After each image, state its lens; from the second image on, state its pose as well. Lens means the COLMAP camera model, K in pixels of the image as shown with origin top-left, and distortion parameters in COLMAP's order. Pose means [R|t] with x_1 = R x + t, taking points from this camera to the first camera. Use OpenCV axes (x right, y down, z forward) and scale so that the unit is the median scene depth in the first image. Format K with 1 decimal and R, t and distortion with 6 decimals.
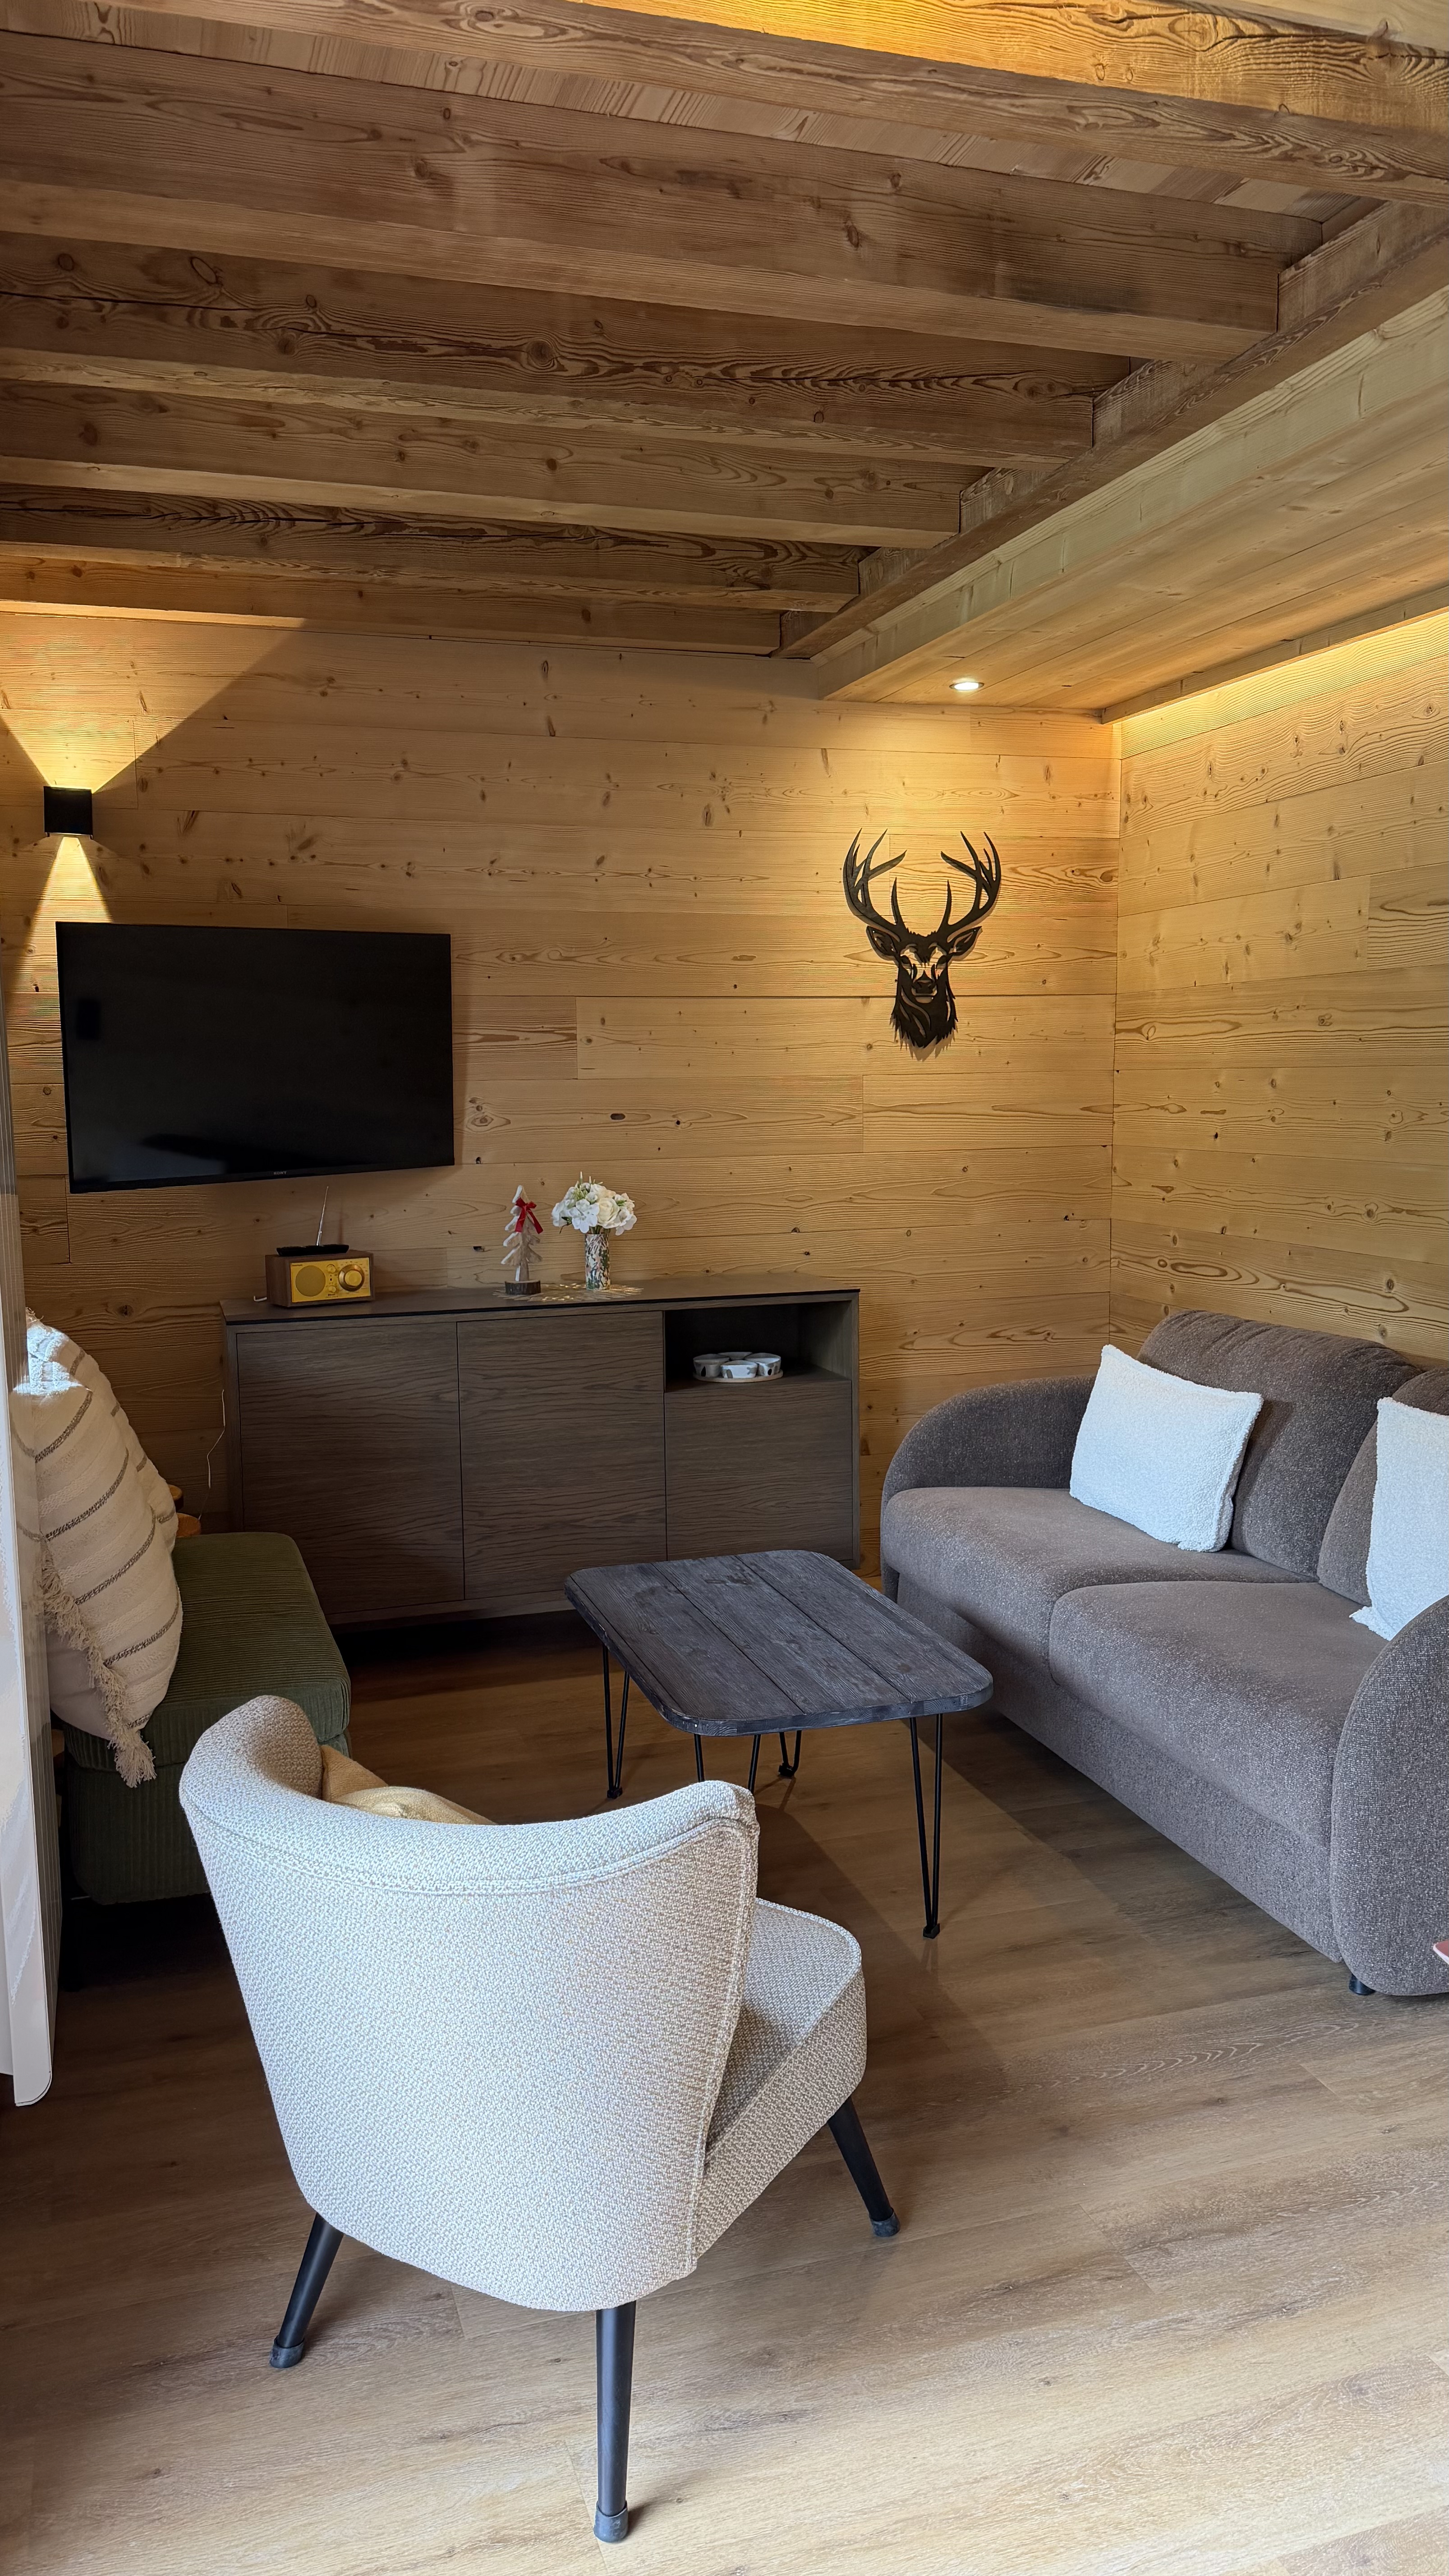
lens RADIAL K [[1838.7, 0, 706.8], [0, 1838.7, 1298.8], [0, 0, 1]] dist [0.098411, -0.018253]
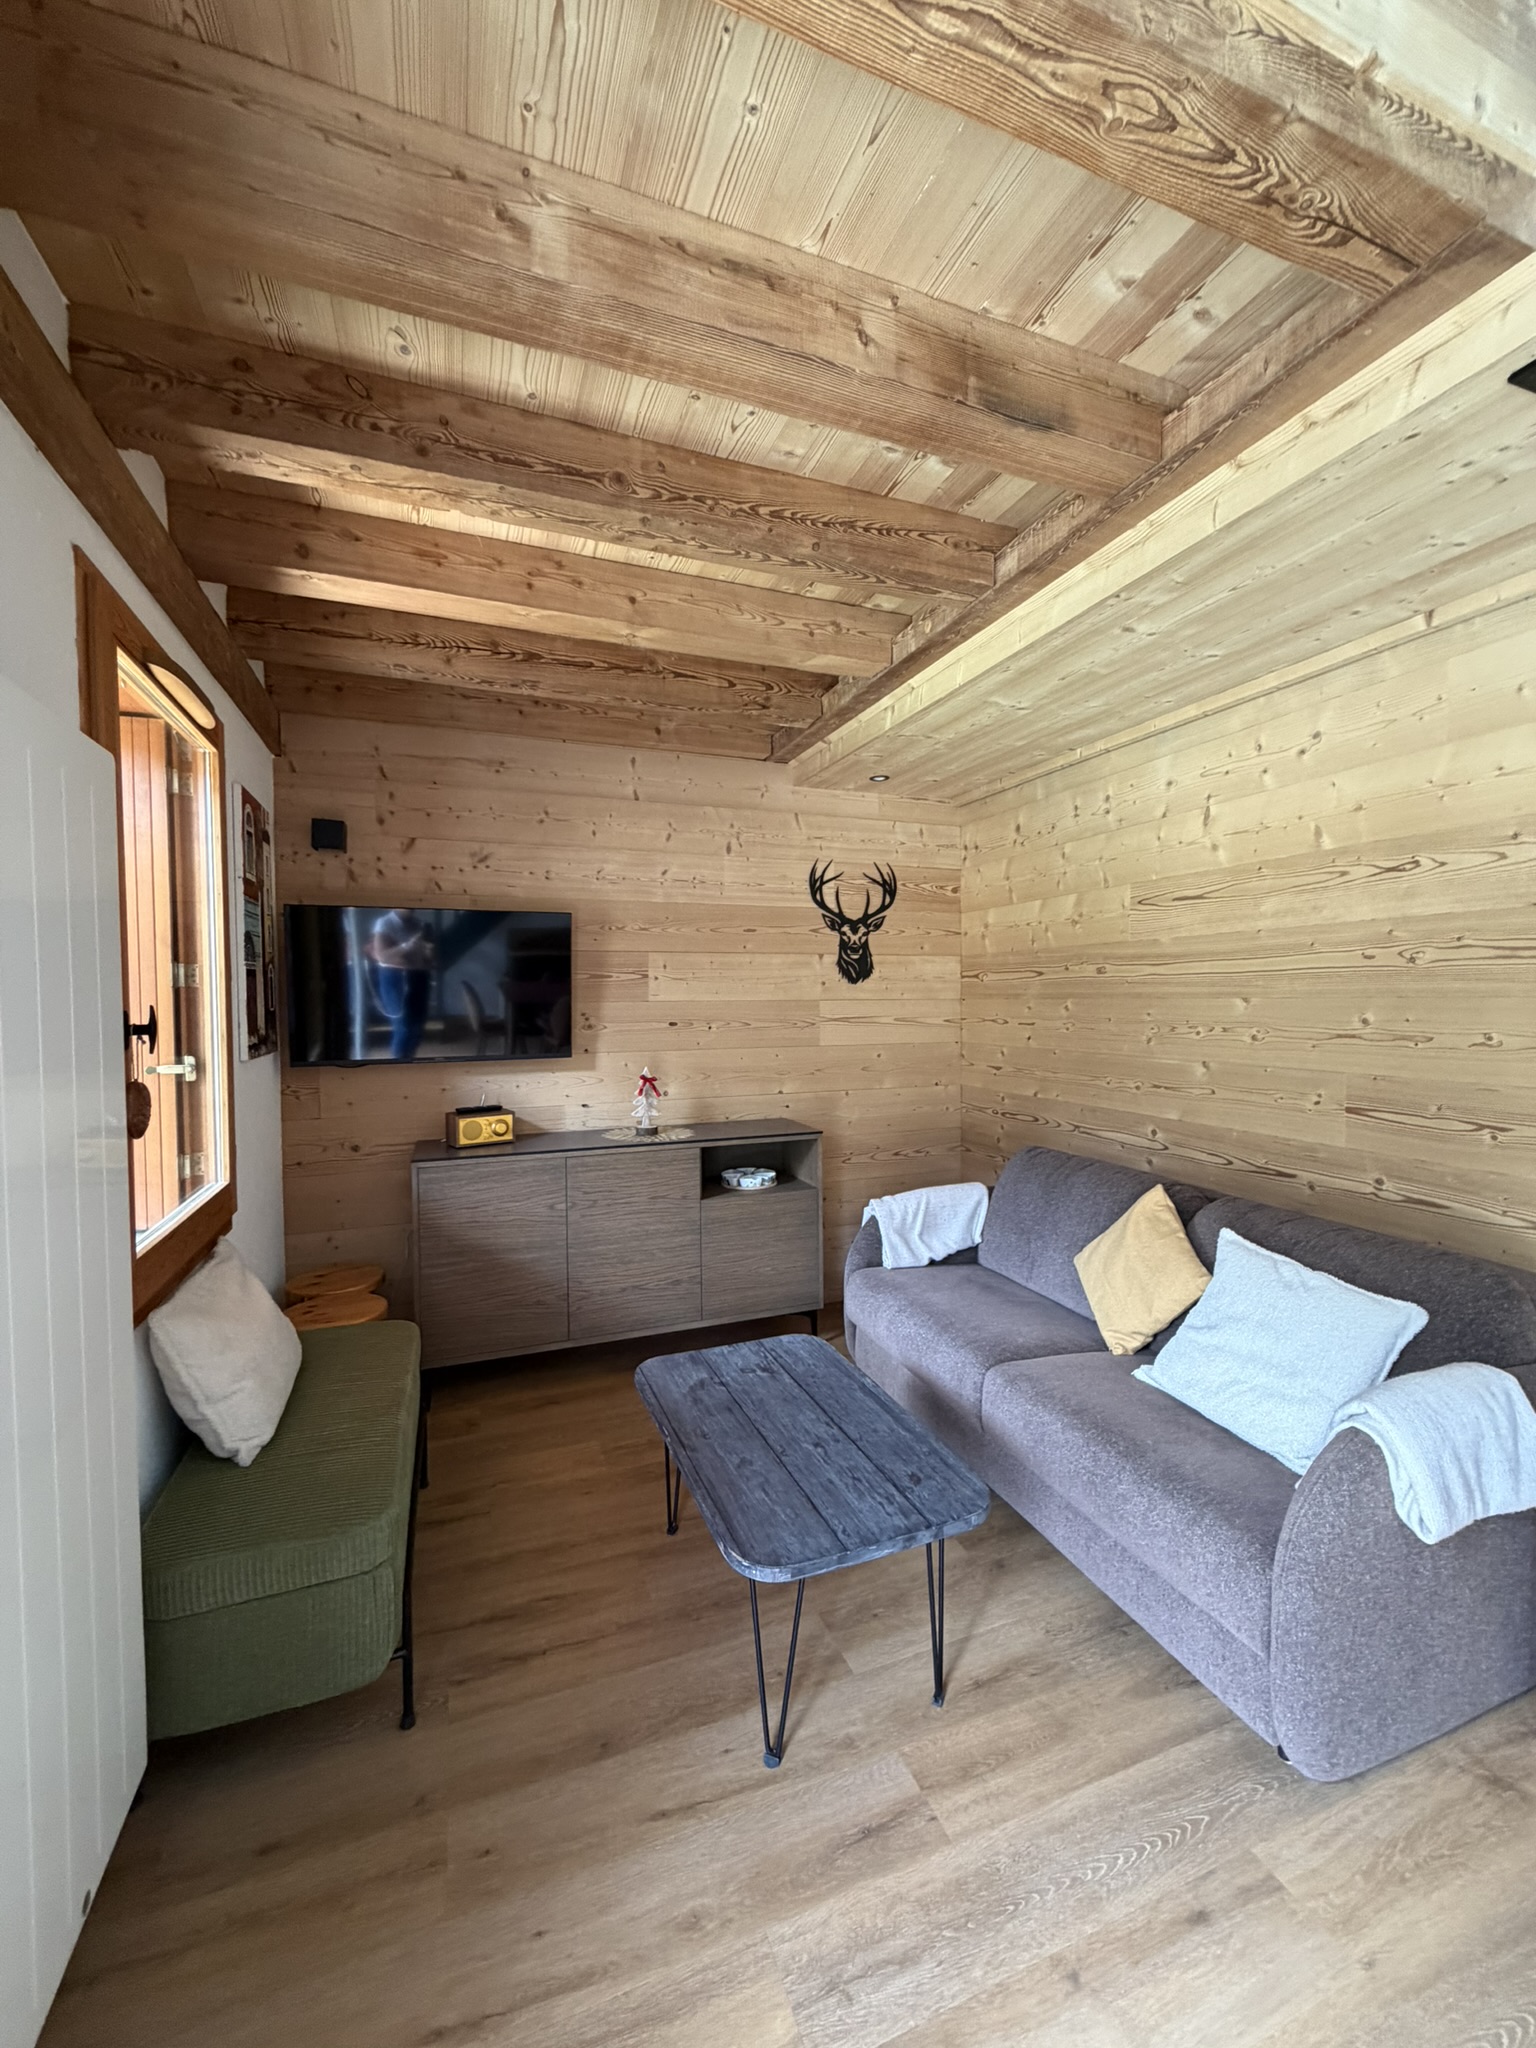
lens RADIAL K [[819.0, 0, 763.1], [0, 819.0, 1010.6], [0, 0, 1]] dist [0.009288, 0.000411]
pose [[0.998445, 0.004654, 0.055560, -0.011976], [0.001582, 0.993744, -0.111670, -0.039071], [-0.055732, 0.111584, 0.992191, 0.356261]]
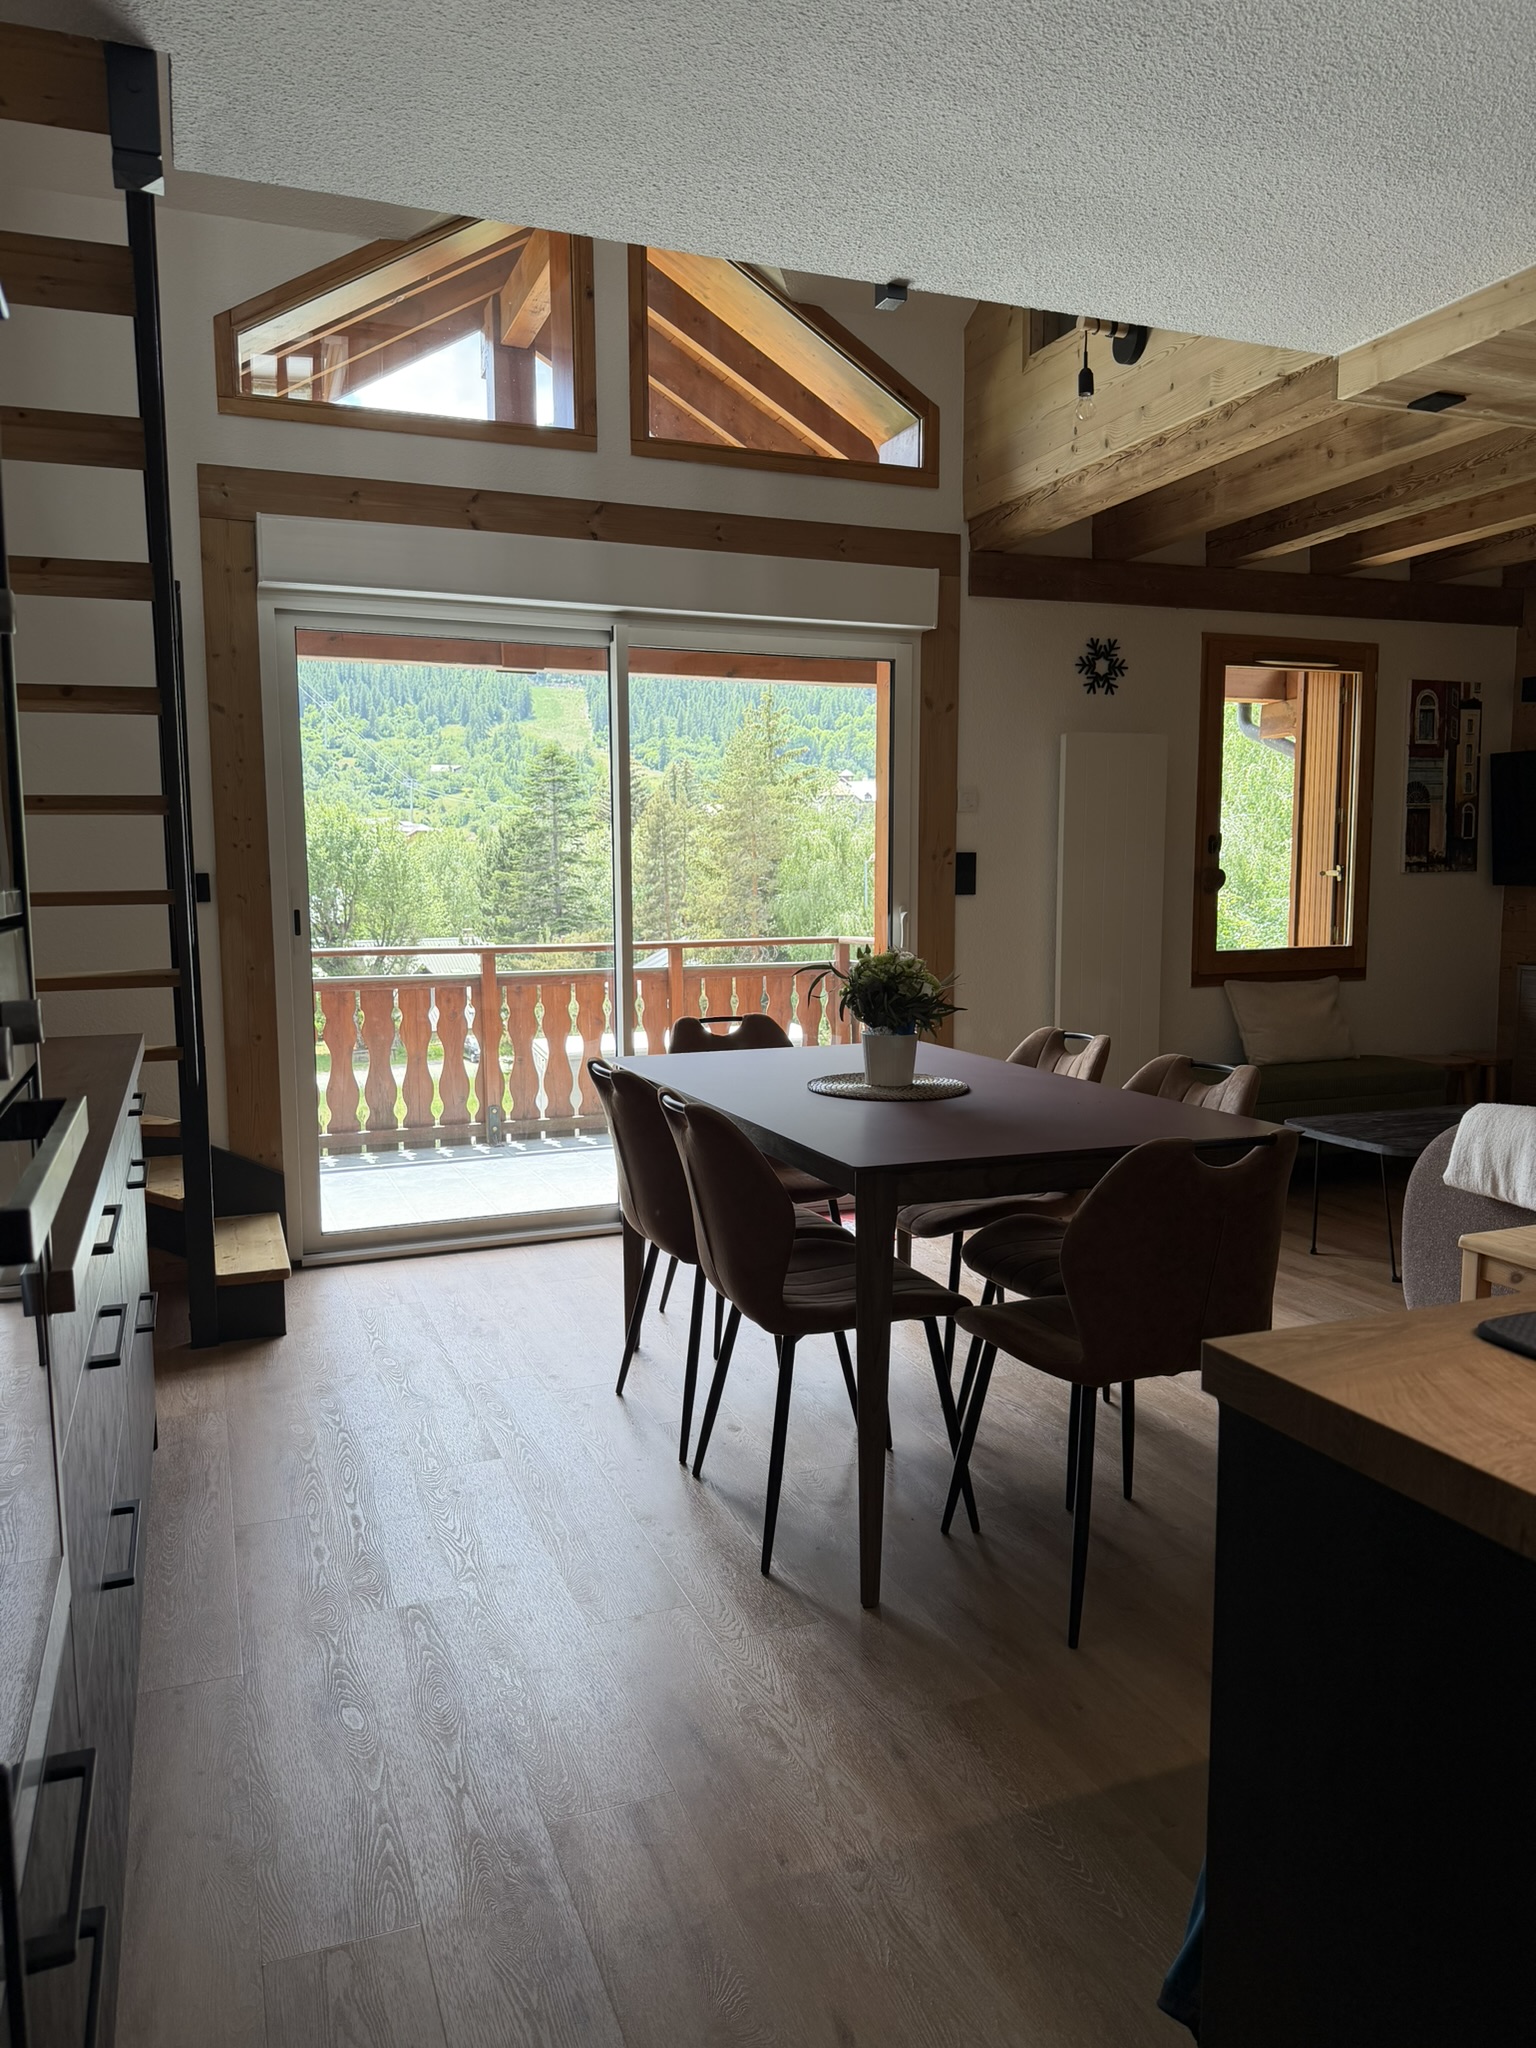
lens RADIAL K [[1461.0, 0, 767.0], [0, 1461.0, 1033.4], [0, 0, 1]] dist [0.064946, -0.027683]
pose [[0.068318, 0.119966, -0.990425, 1.329772], [-0.124318, 0.986030, 0.110859, 0.013760], [0.989888, 0.115554, 0.082277, 0.176720]]
